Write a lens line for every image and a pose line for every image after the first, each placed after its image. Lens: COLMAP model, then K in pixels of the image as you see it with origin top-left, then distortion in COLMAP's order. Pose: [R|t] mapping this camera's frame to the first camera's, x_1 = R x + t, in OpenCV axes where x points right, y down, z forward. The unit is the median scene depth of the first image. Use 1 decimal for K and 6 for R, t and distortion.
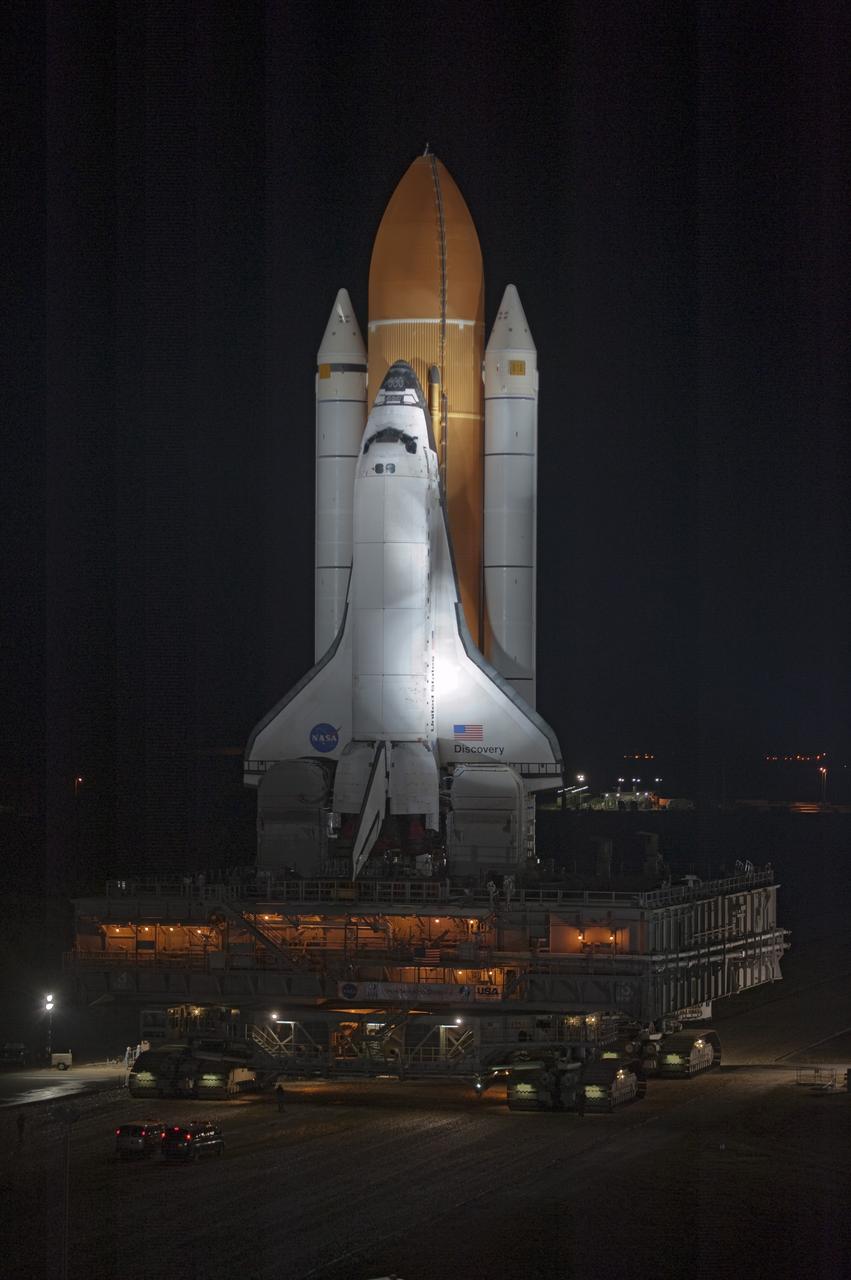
lens RADIAL K [[3837.4, 0, 422.4], [0, 3837.4, 636.6], [0, 0, 1]] dist [-0.503298, 0.000000]
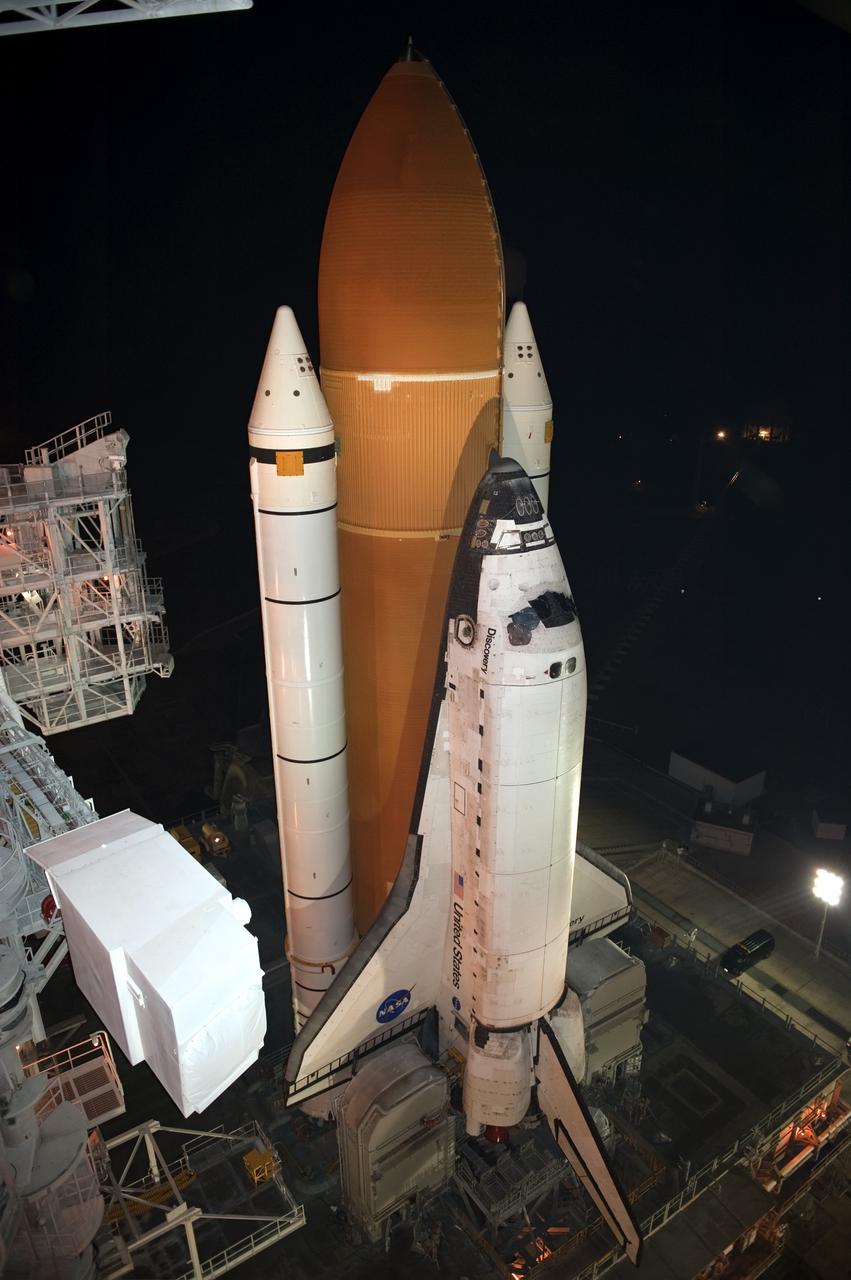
lens RADIAL K [[861.7, 0, 406.4], [0, 861.7, 660.4], [0, 0, 1]] dist [-0.019942, -0.020931]
pose [[0.657181, -0.299216, 0.691797, -0.116383], [0.001714, 0.918418, 0.395607, -0.096693], [-0.753731, -0.258799, 0.604080, 0.931173]]
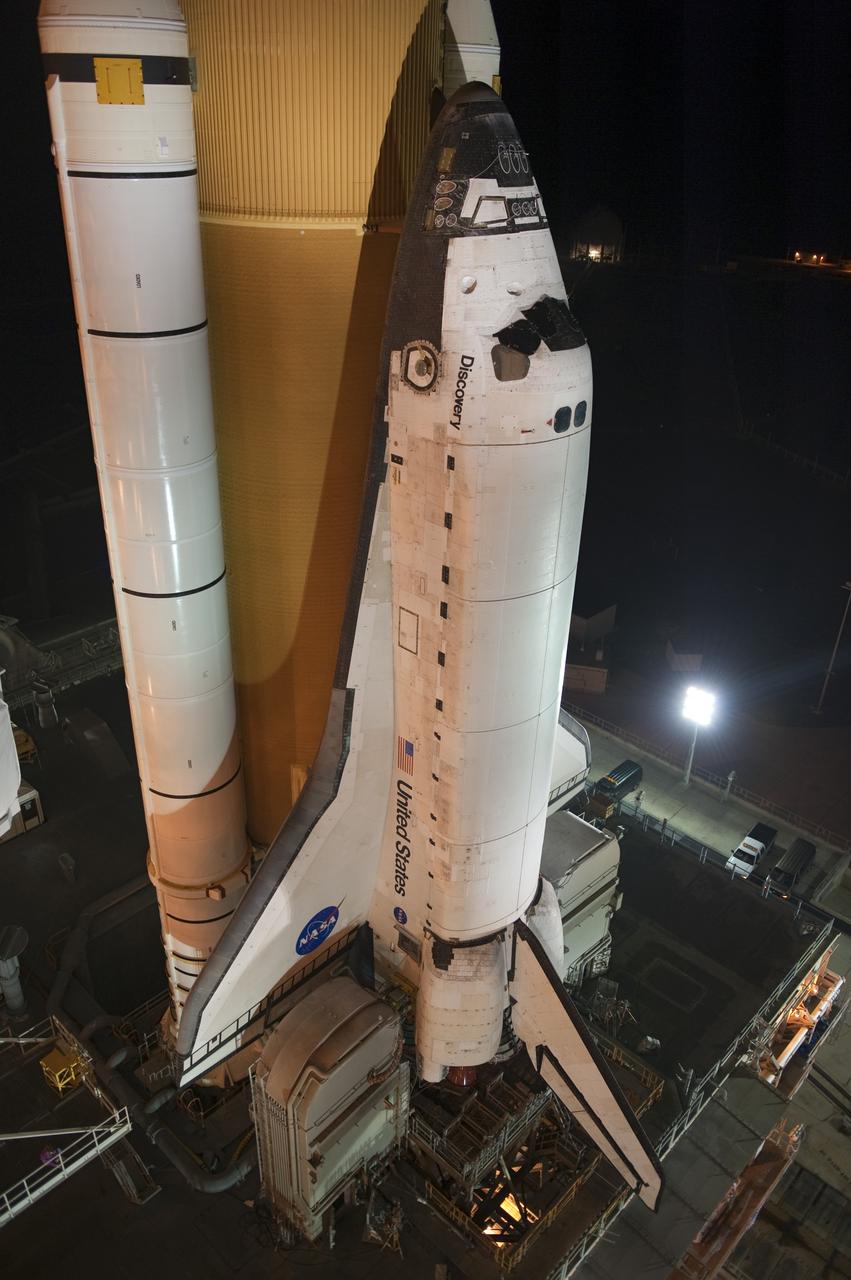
lens RADIAL K [[1001.1, 0, 403.1], [0, 1001.1, 654.1], [0, 0, 1]] dist [-0.017595, -0.011029]
pose [[0.489692, -0.433777, 0.756333, -0.105723], [-0.033717, 0.857388, 0.513565, -0.074495], [-0.871243, -0.276990, 0.405230, 0.959341]]
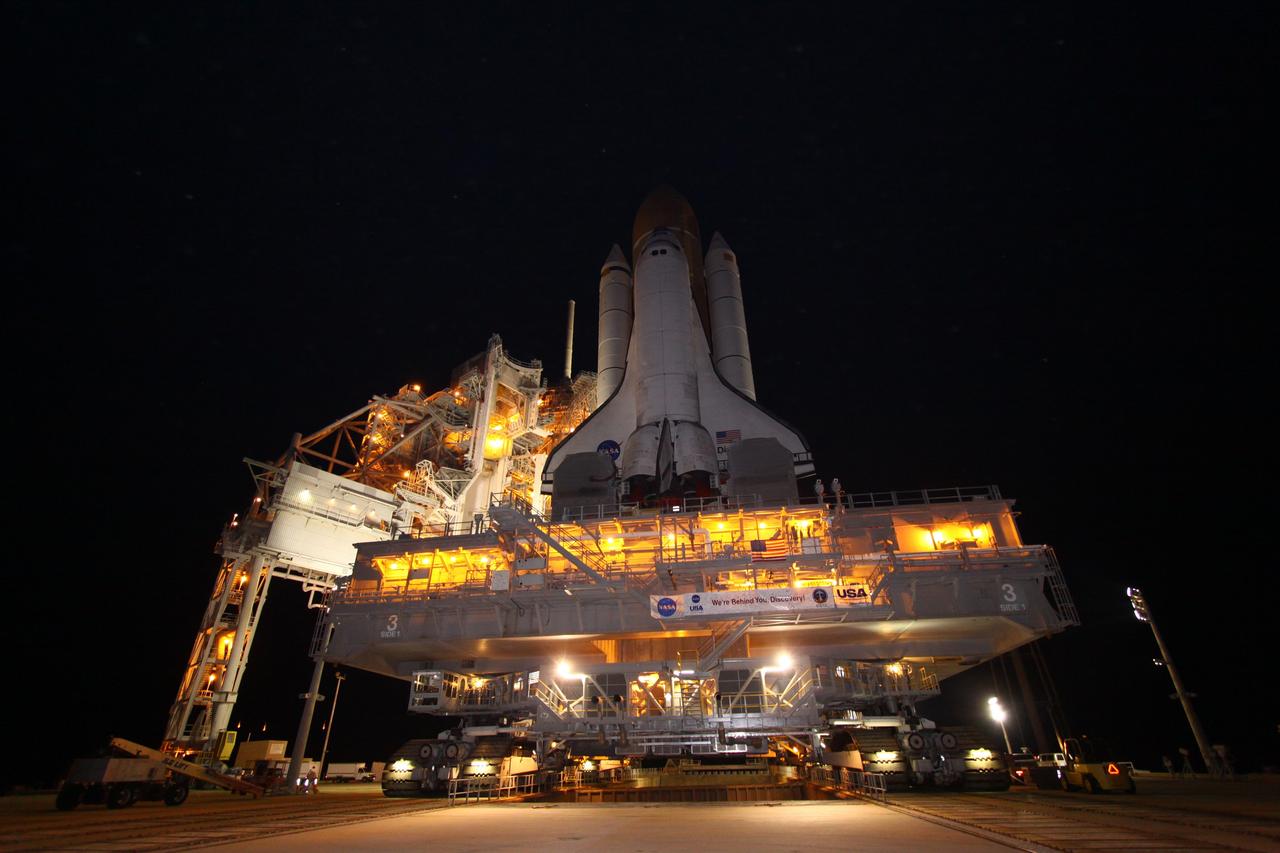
lens RADIAL K [[585.3, 0, 639.4], [0, 585.3, 423.4], [0, 0, 1]] dist [-0.004304, -0.000501]
pose [[0.993173, 0.040274, 0.109481, -0.037513], [0.018323, 0.873006, -0.487366, 0.113288], [-0.115205, 0.486044, 0.866307, 0.840185]]
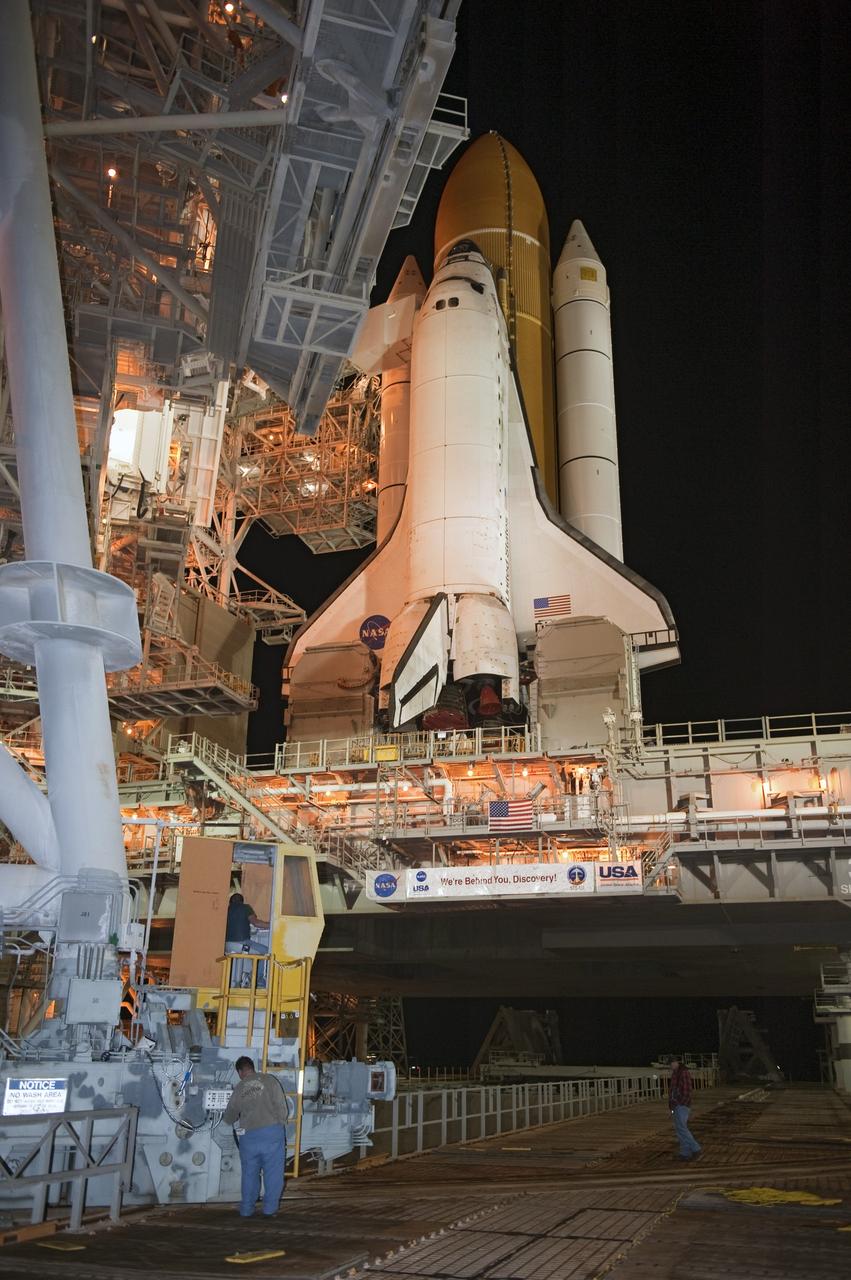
lens RADIAL K [[1102.2, 0, 429.4], [0, 1102.2, 633.9], [0, 0, 1]] dist [0.006509, -0.010018]
pose [[0.998821, -0.011881, -0.047065, -0.002907], [-0.004980, 0.939390, -0.342815, 0.110233], [0.048285, 0.342645, 0.938223, 0.786548]]
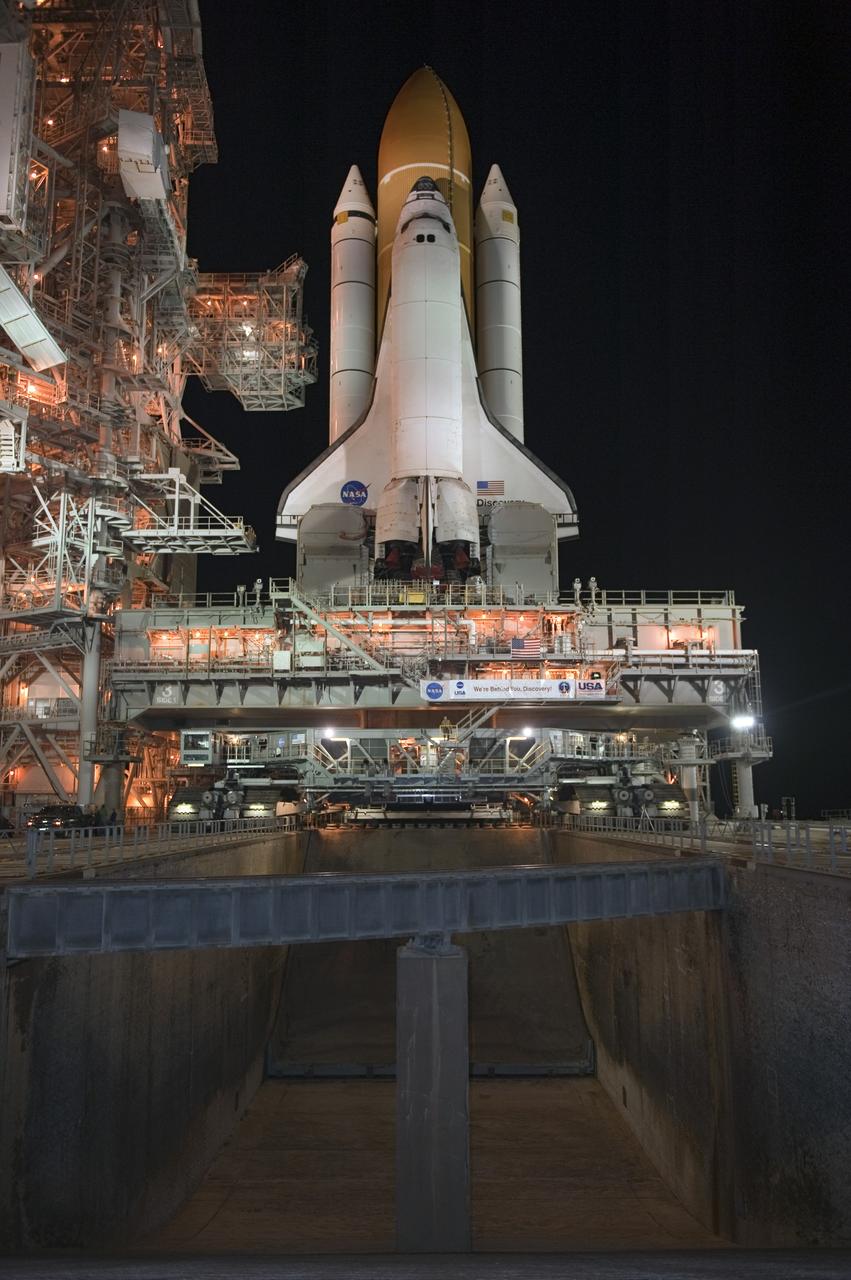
lens RADIAL K [[1001.1, 0, 421.6], [0, 1001.1, 635.6], [0, 0, 1]] dist [-0.017595, -0.011029]
pose [[0.966478, 0.032493, 0.254684, -0.079500], [0.005590, 0.989061, -0.147400, 0.109955], [-0.256688, 0.143883, 0.955724, 0.737860]]
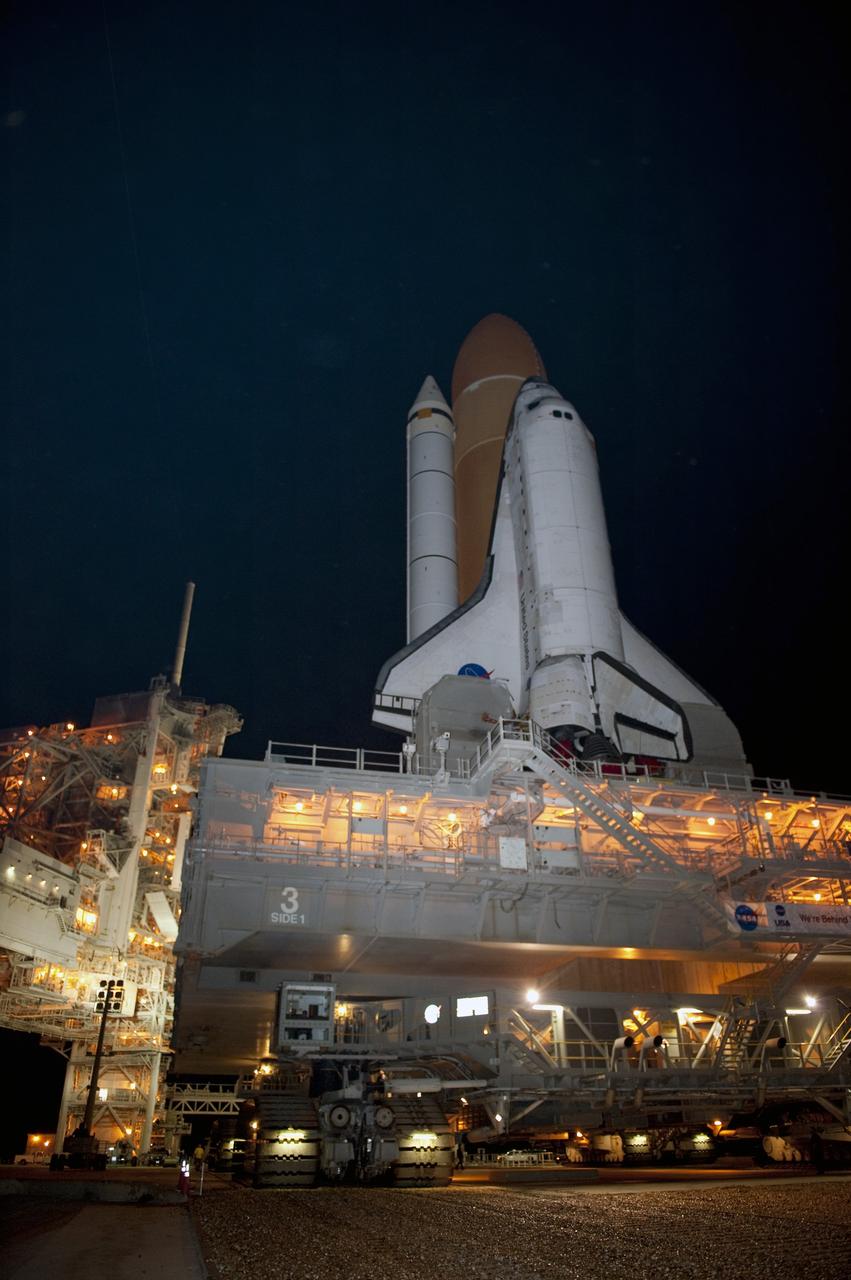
lens RADIAL K [[861.7, 0, 434.2], [0, 861.7, 642.1], [0, 0, 1]] dist [-0.019942, -0.020931]
pose [[0.862370, 0.245513, 0.442766, -0.120705], [0.010126, 0.866010, -0.499923, 0.115457], [-0.506177, 0.435602, 0.744335, 0.871329]]
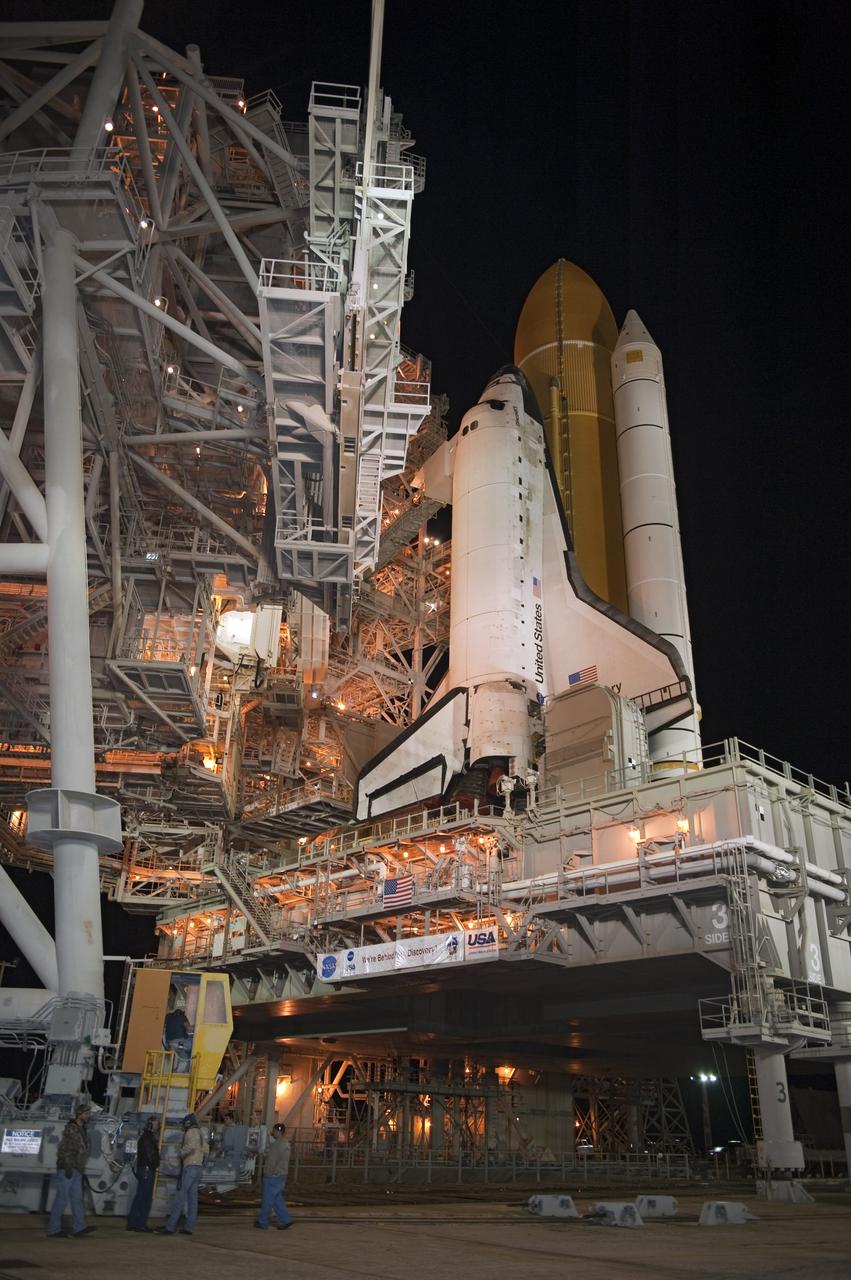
lens RADIAL K [[1001.1, 0, 430.6], [0, 1001.1, 632.6], [0, 0, 1]] dist [-0.017595, -0.011029]
pose [[0.855356, -0.219995, -0.469007, 0.087578], [-0.011174, 0.897303, -0.441274, 0.112103], [0.517920, 0.382688, 0.765055, 0.816452]]
